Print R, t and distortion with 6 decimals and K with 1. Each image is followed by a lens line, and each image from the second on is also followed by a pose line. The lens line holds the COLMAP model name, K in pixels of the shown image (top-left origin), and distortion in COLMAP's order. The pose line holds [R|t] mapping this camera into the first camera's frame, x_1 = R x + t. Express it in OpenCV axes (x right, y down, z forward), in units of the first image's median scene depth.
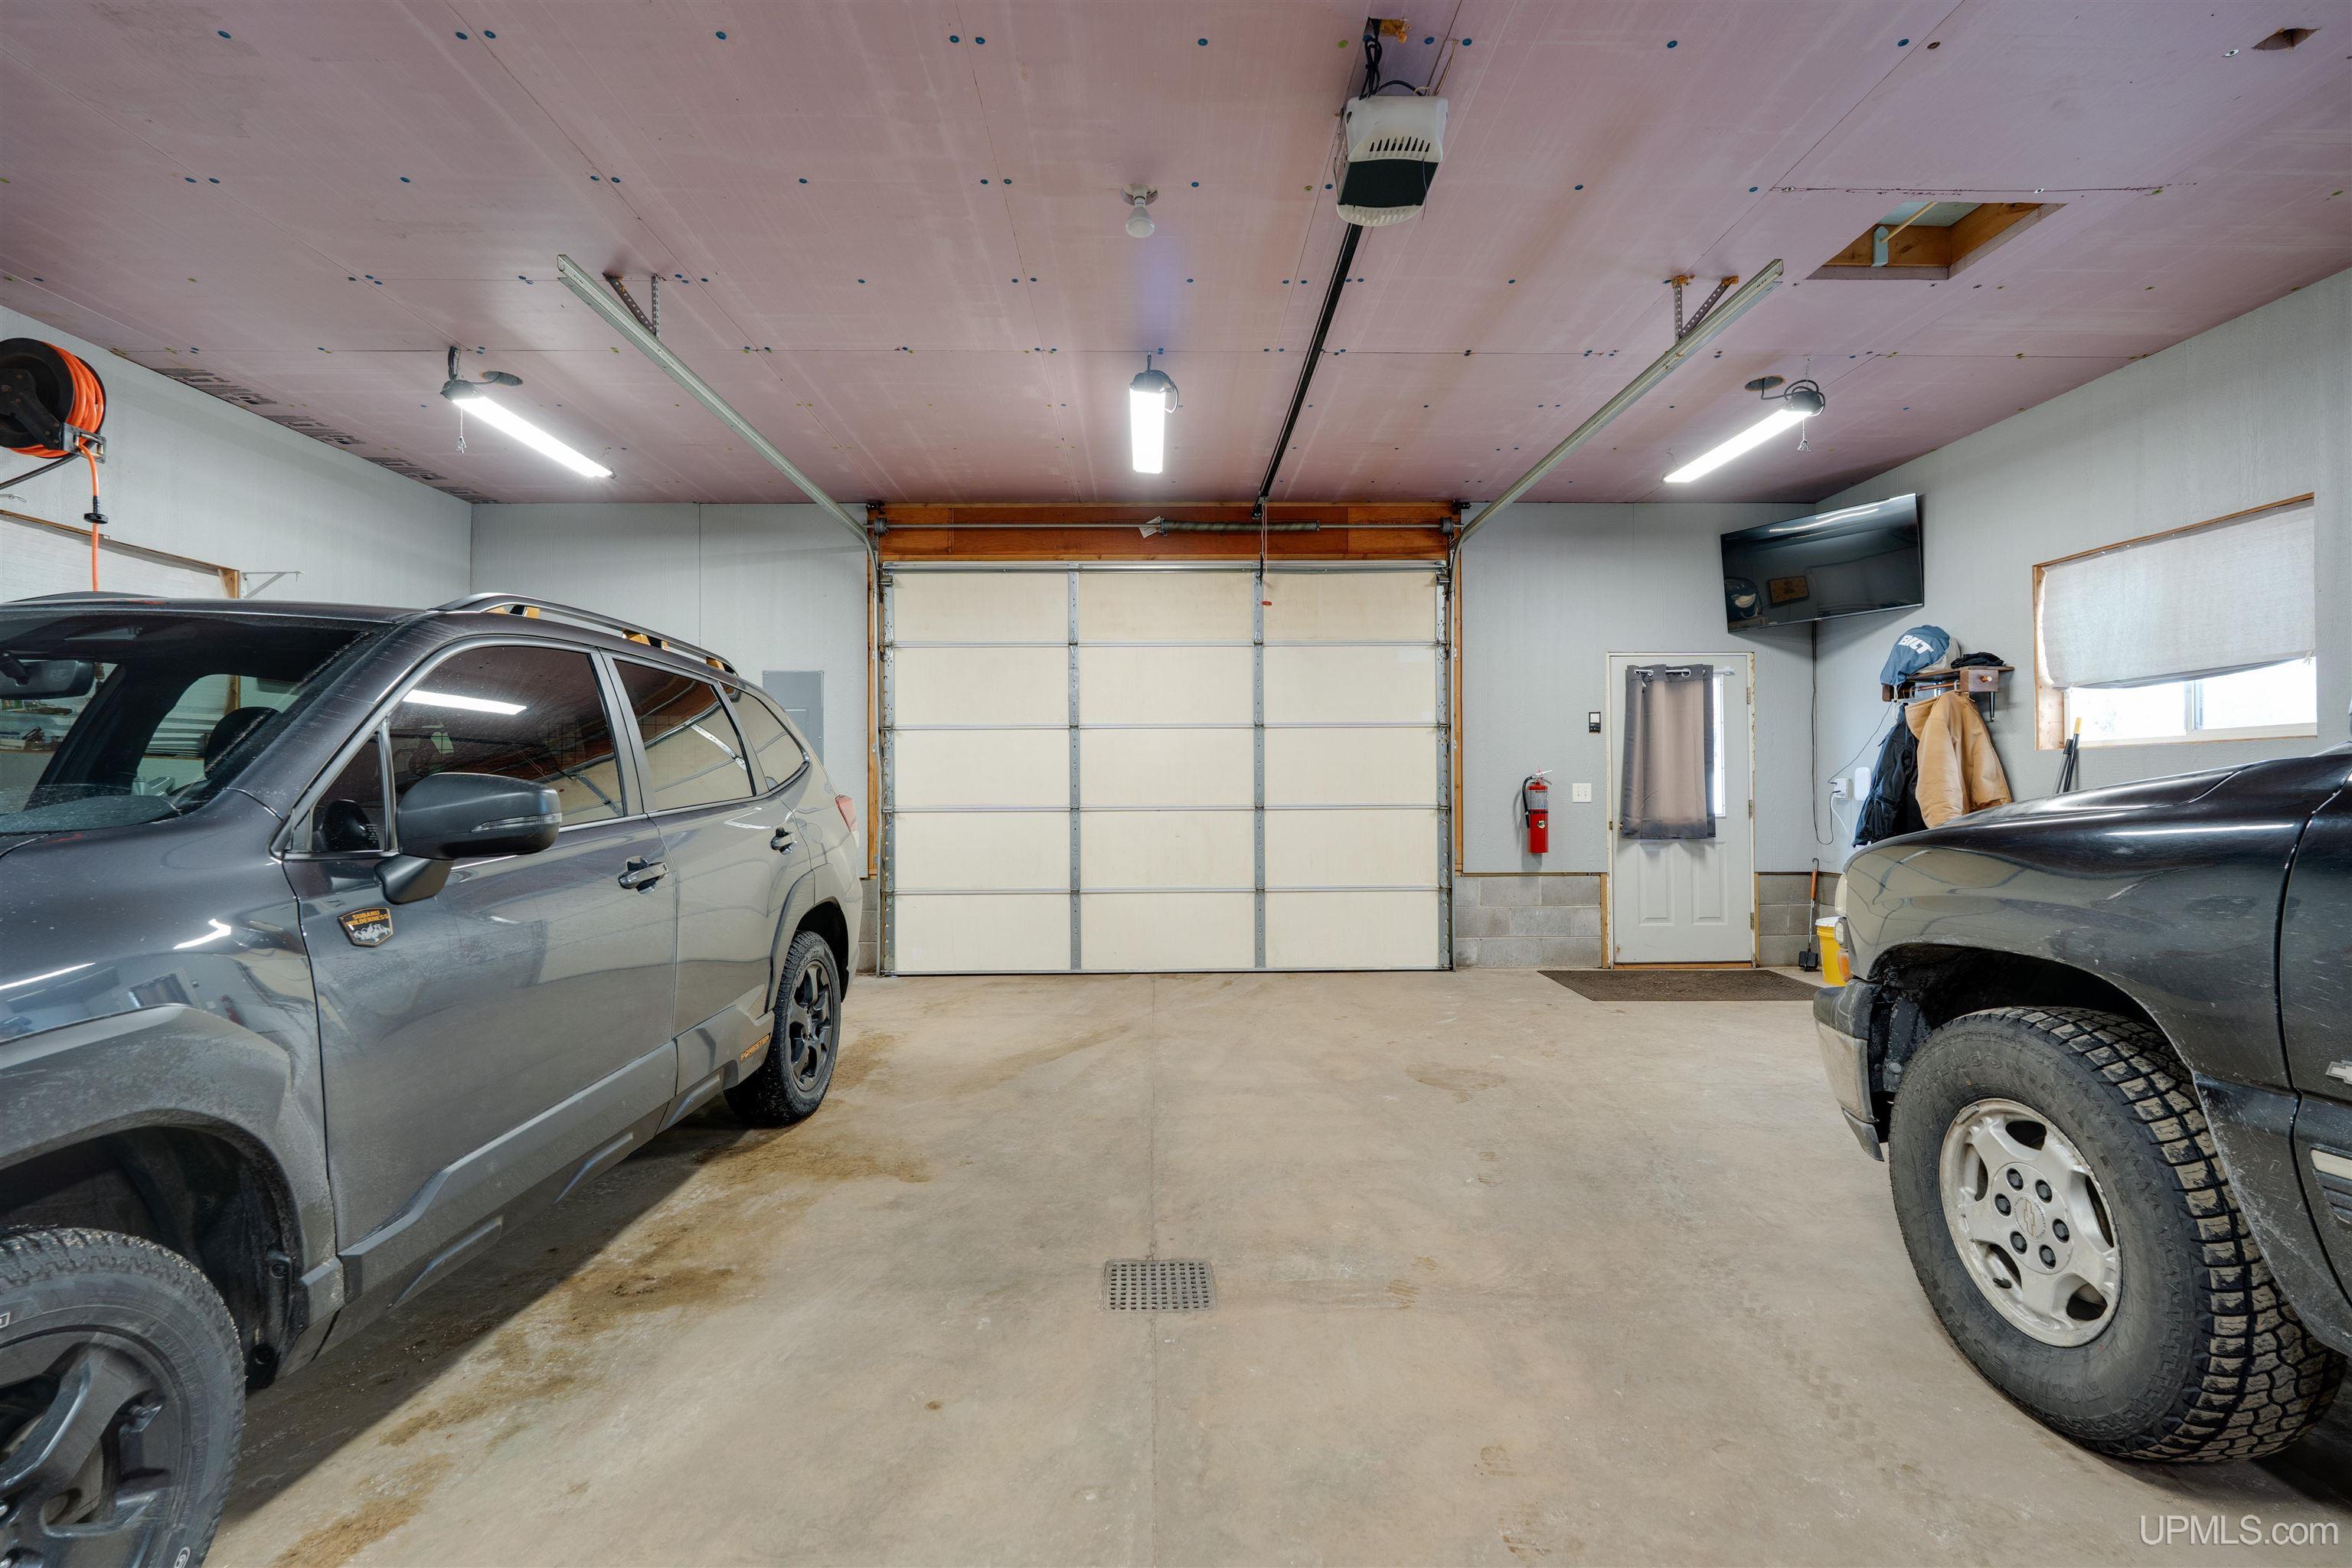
lens RADIAL K [[1040.9, 0, 1165.4], [0, 1040.9, 793.0], [0, 0, 1]] dist [-0.005662, 0.000613]
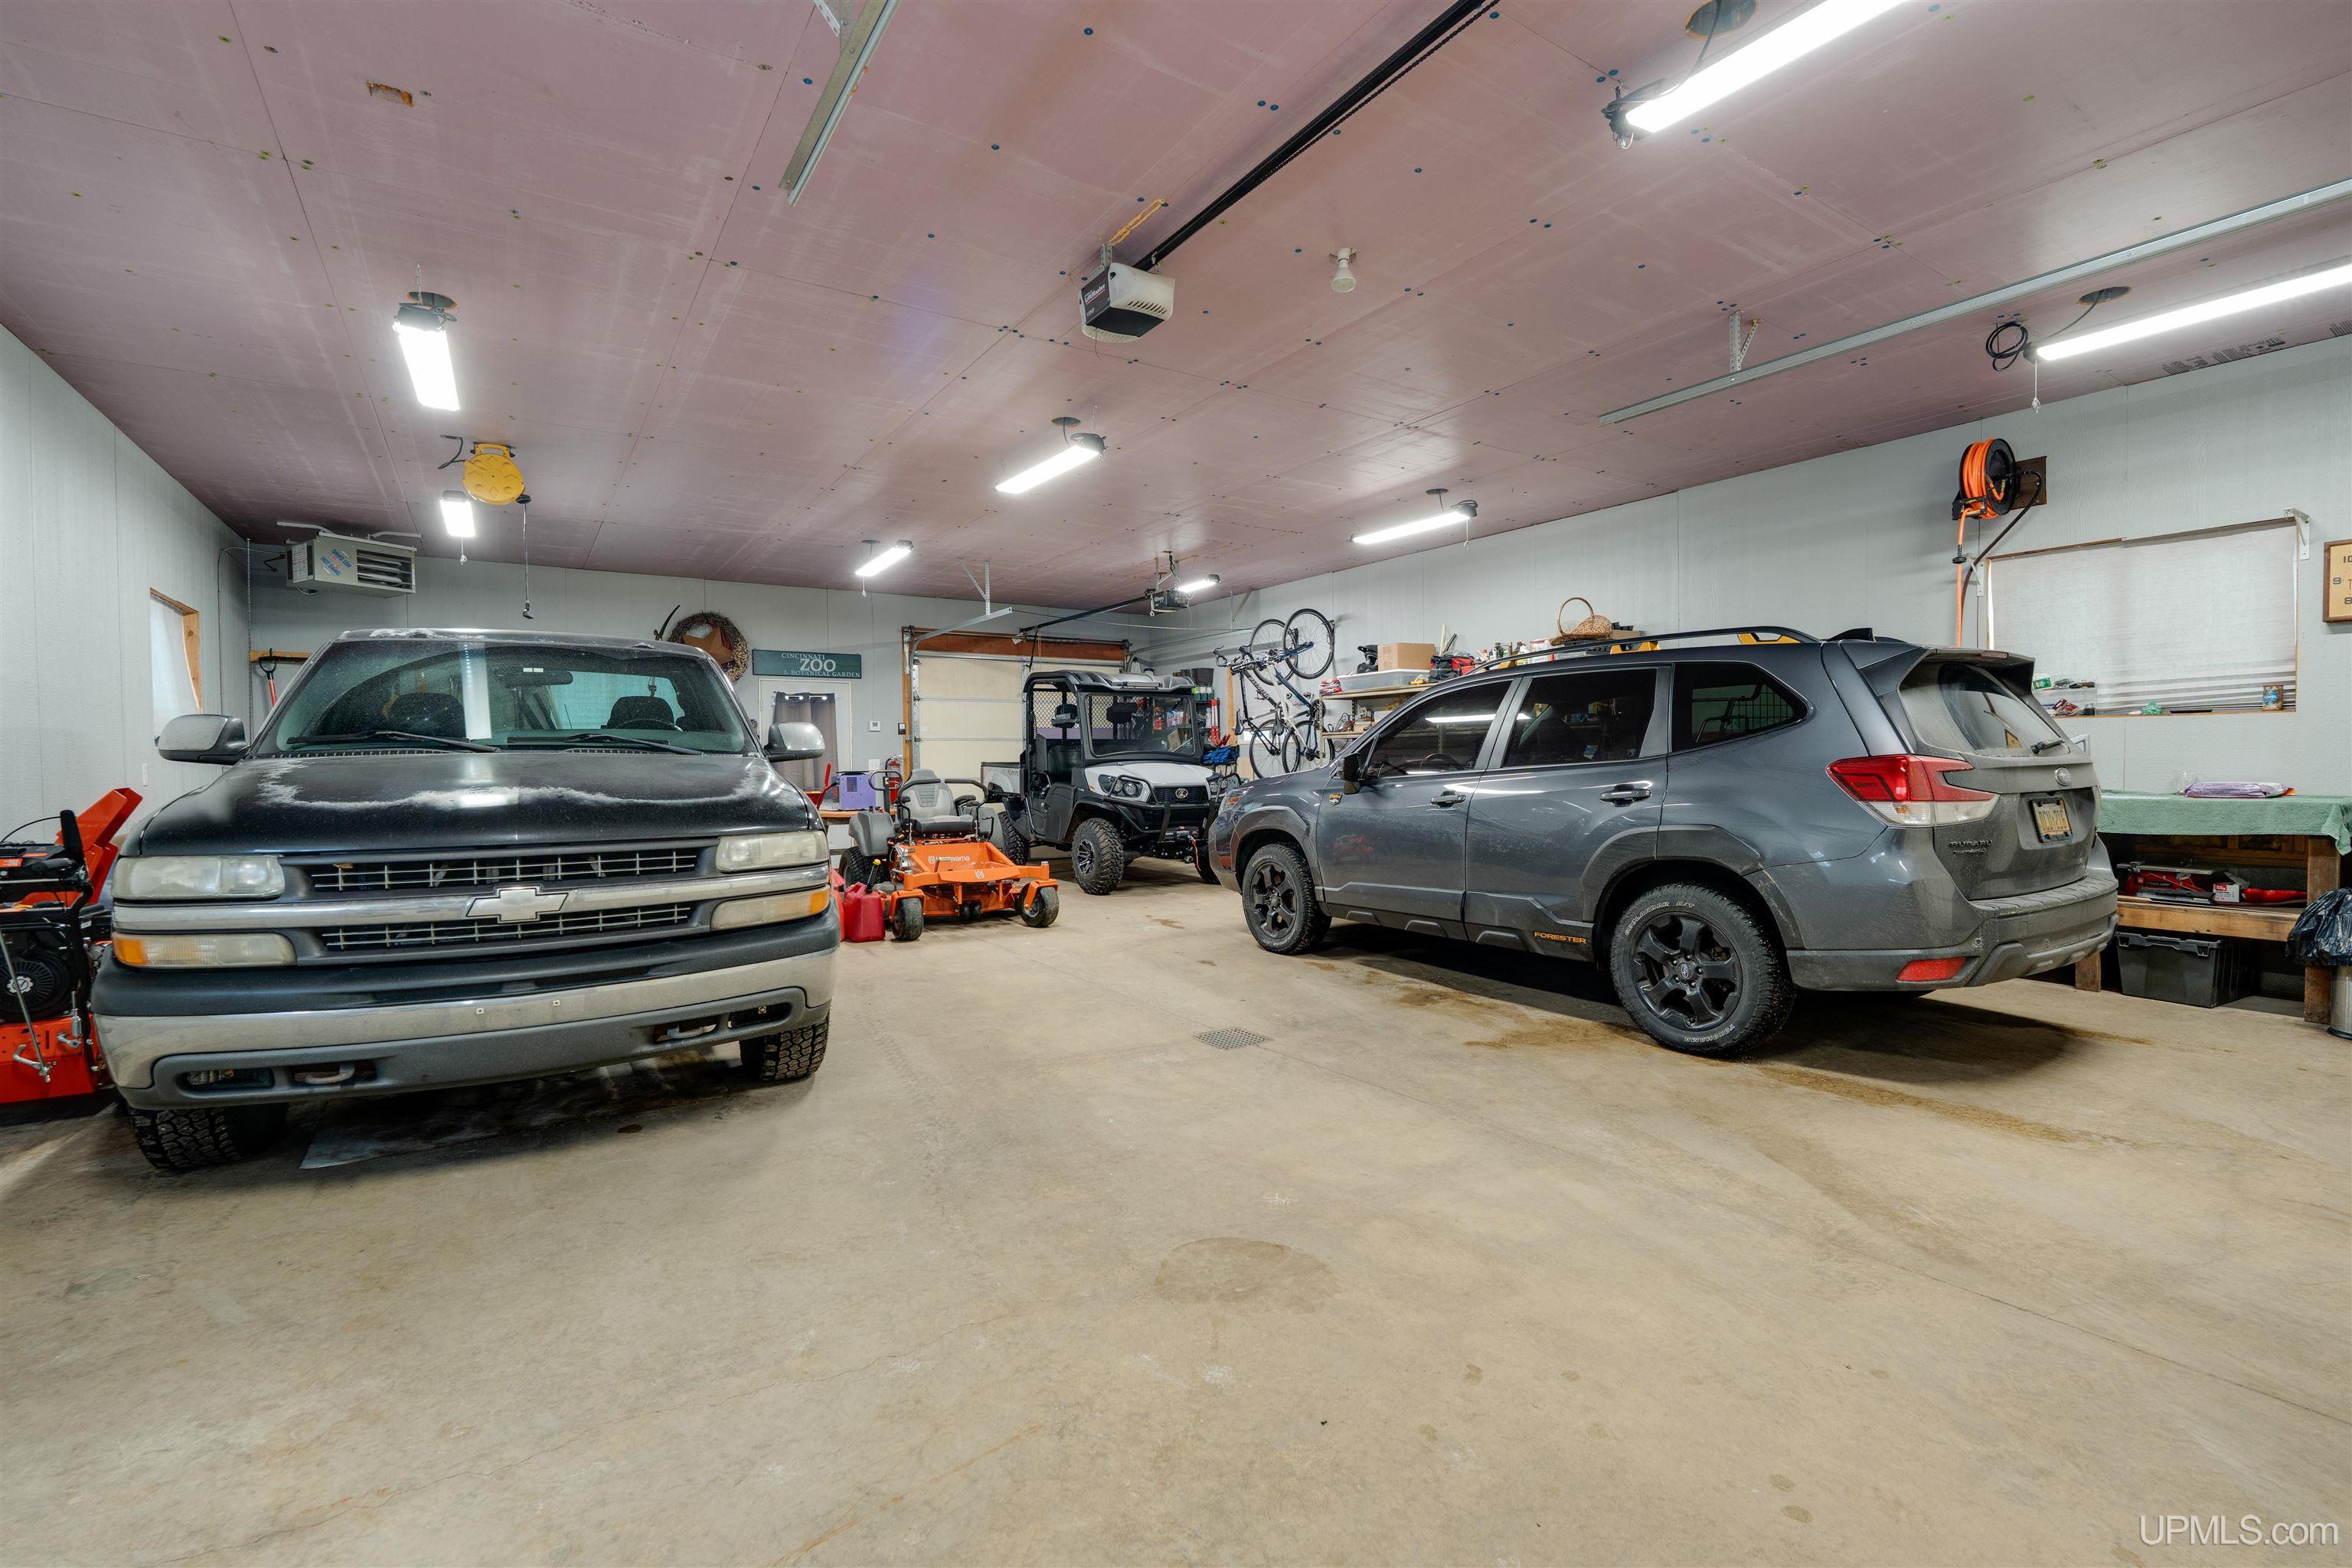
lens RADIAL K [[1040.9, 0, 1165.4], [0, 1040.9, 793.0], [0, 0, 1]] dist [-0.005662, 0.000613]
pose [[-0.852634, 0.029944, -0.521650, 0.620712], [0.016730, 0.999409, 0.030024, -0.001672], [0.522241, 0.016872, -0.852631, 1.511506]]
